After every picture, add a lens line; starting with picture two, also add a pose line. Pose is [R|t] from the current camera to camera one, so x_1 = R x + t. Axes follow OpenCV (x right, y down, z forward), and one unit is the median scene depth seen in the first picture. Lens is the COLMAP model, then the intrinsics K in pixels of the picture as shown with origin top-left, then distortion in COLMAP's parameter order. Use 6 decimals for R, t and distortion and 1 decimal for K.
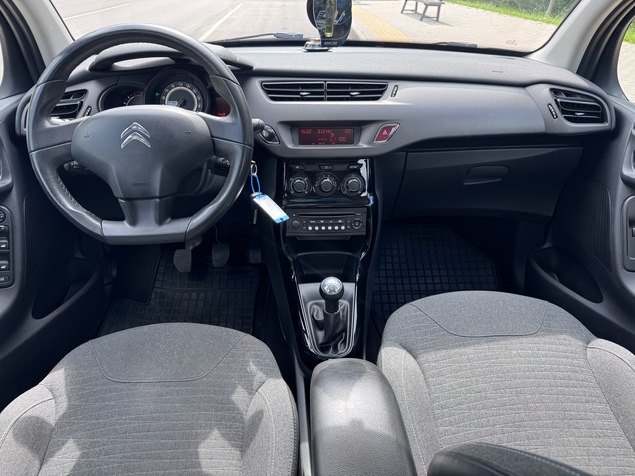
lens RADIAL K [[442.6, 0, 316.7], [0, 442.6, 238.8], [0, 0, 1]] dist [0.012456, 0.004135]
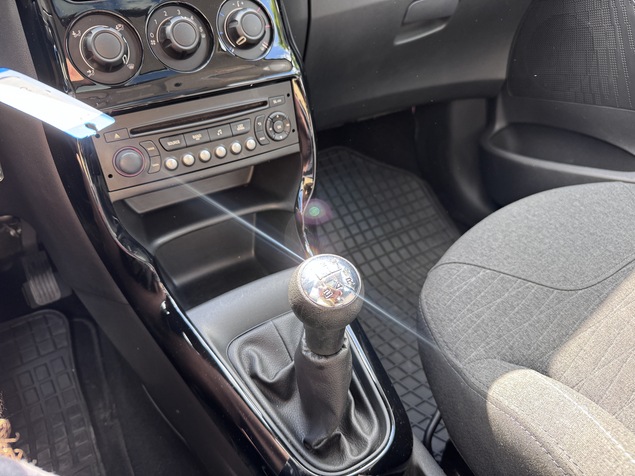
lens RADIAL K [[442.6, 0, 317.5], [0, 442.6, 239.7], [0, 0, 1]] dist [0.012456, 0.004135]
pose [[0.867084, -0.311002, 0.389157, -0.074607], [0.296191, 0.949960, 0.099233, 0.038010], [-0.400545, 0.029221, 0.915811, 0.606028]]
